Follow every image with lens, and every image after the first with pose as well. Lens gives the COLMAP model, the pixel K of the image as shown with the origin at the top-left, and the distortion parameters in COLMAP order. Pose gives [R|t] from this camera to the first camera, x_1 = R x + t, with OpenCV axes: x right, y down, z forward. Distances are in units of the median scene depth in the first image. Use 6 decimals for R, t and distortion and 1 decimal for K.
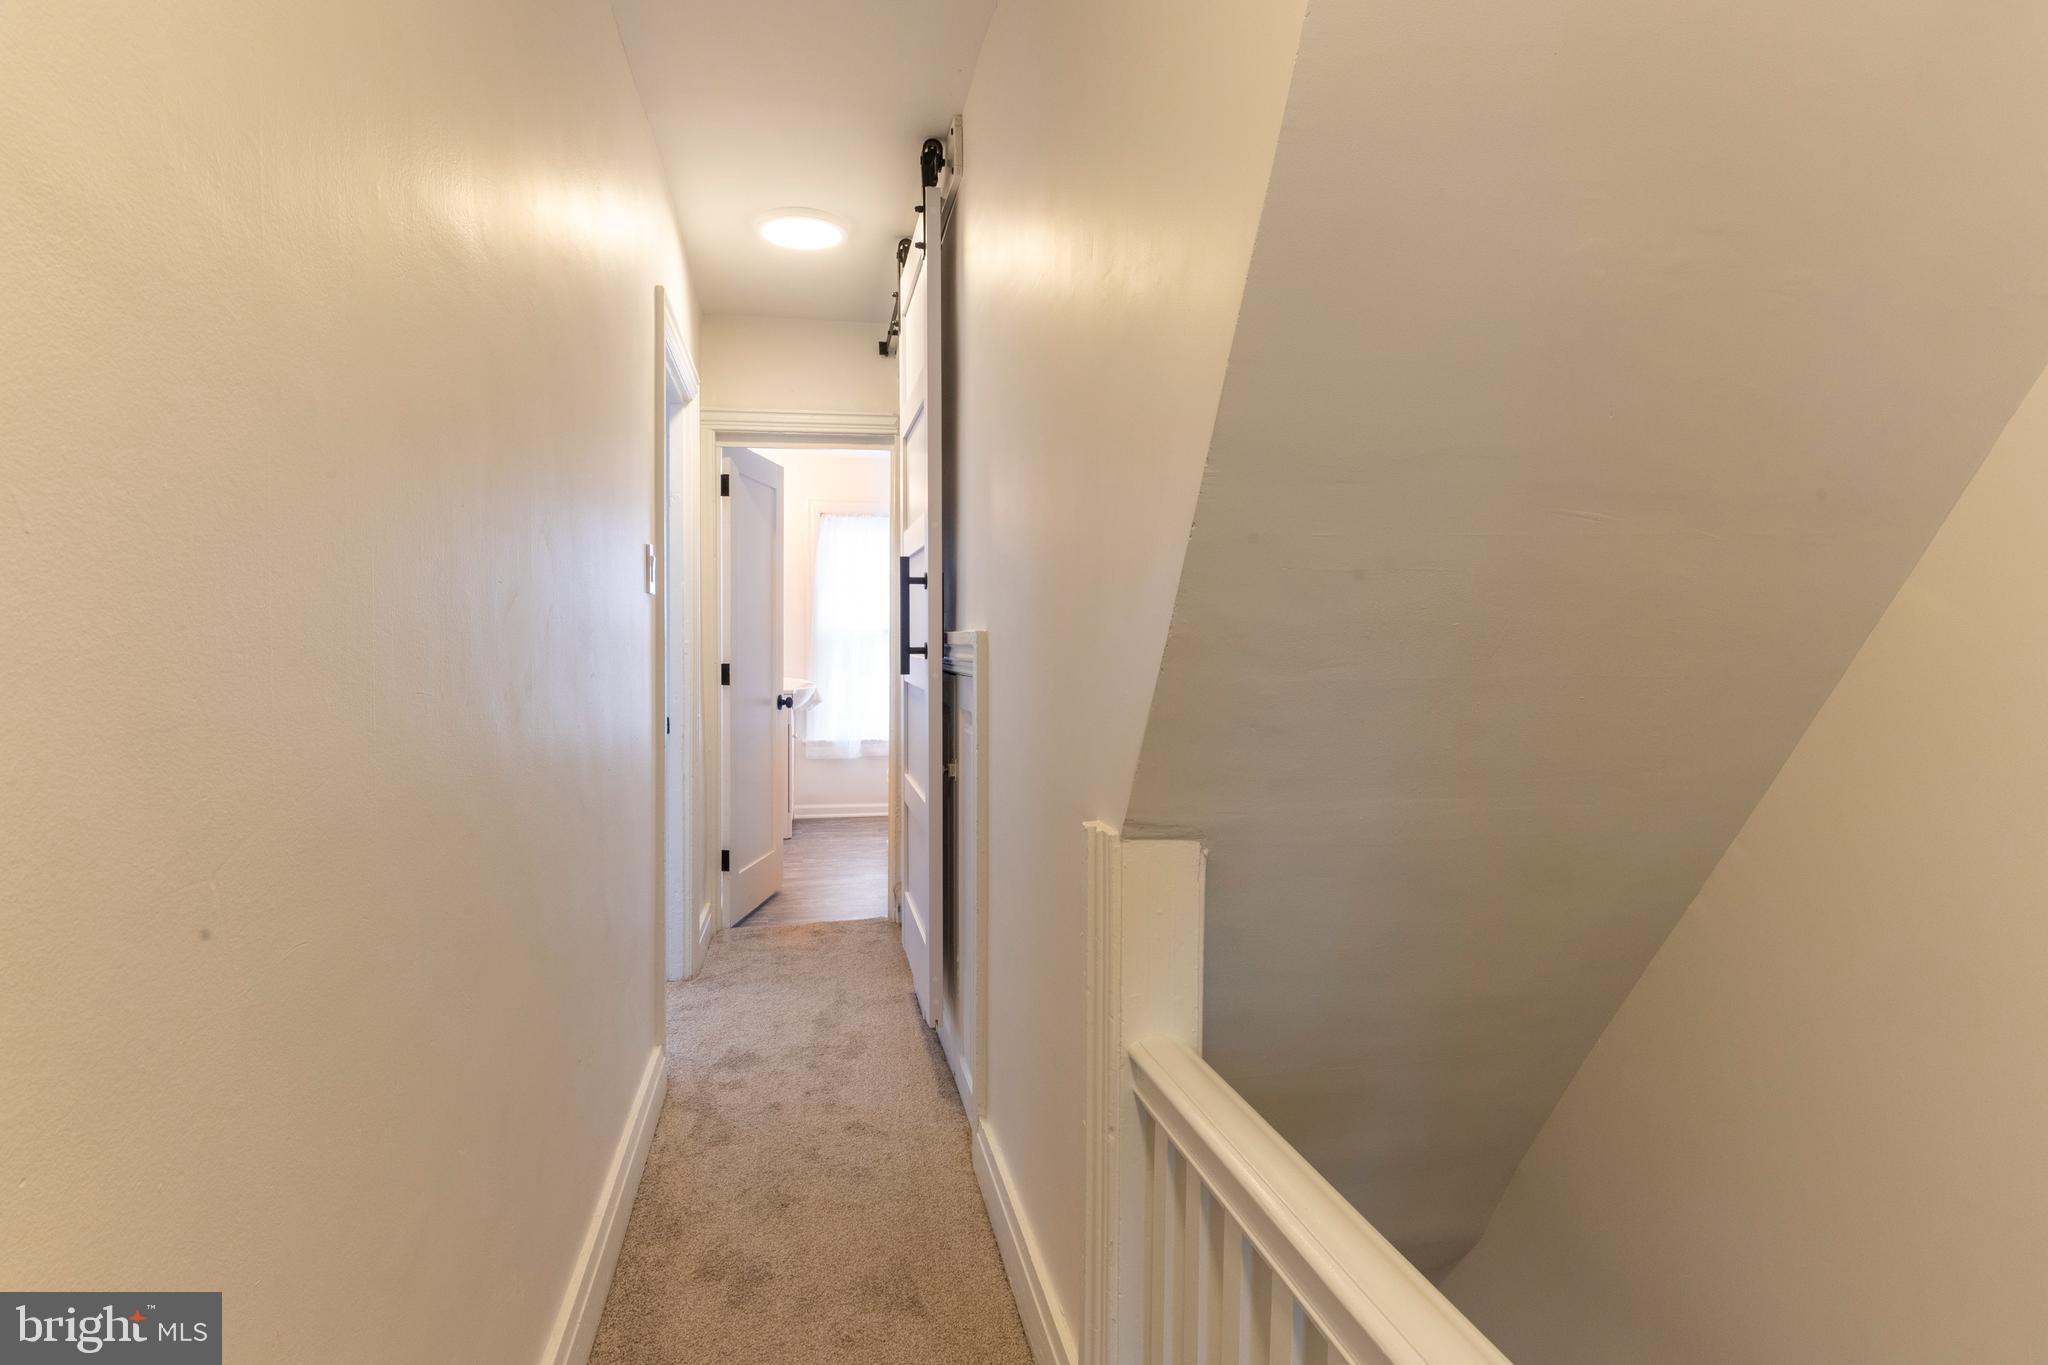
lens RADIAL K [[1071.5, 0, 1028.5], [0, 1071.5, 679.2], [0, 0, 1]] dist [0.003667, -0.002992]
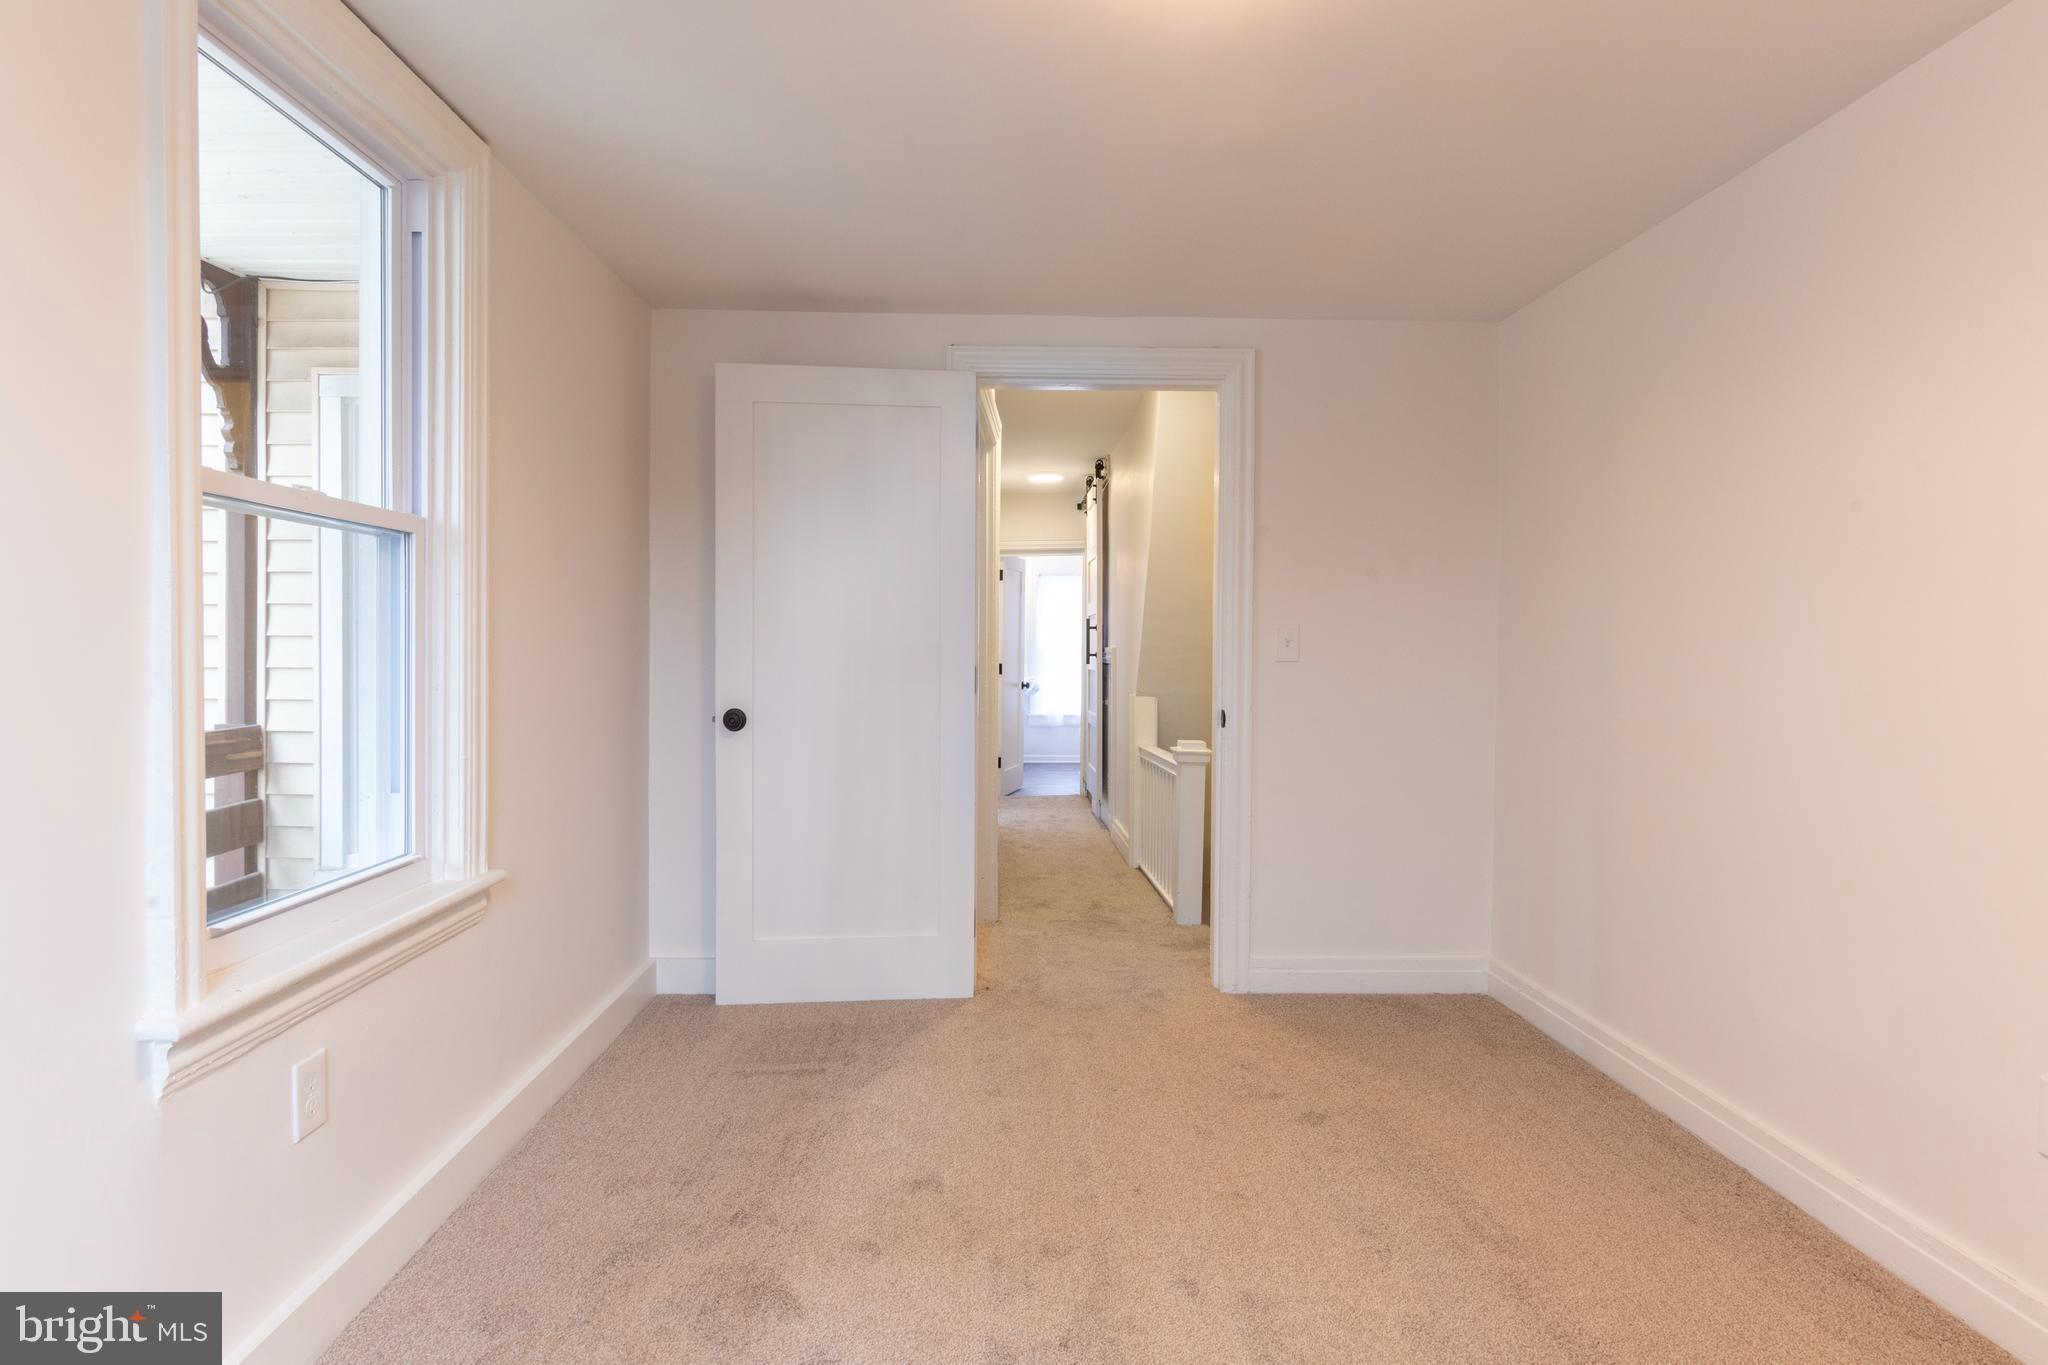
lens RADIAL K [[1071.5, 0, 1024.7], [0, 1071.5, 678.1], [0, 0, 1]] dist [0.003667, -0.002992]
pose [[0.983739, 0.002341, -0.179589, 0.169002], [-0.005008, 0.999884, -0.014397, 0.056858], [0.179534, 0.015062, 0.983636, -1.329843]]
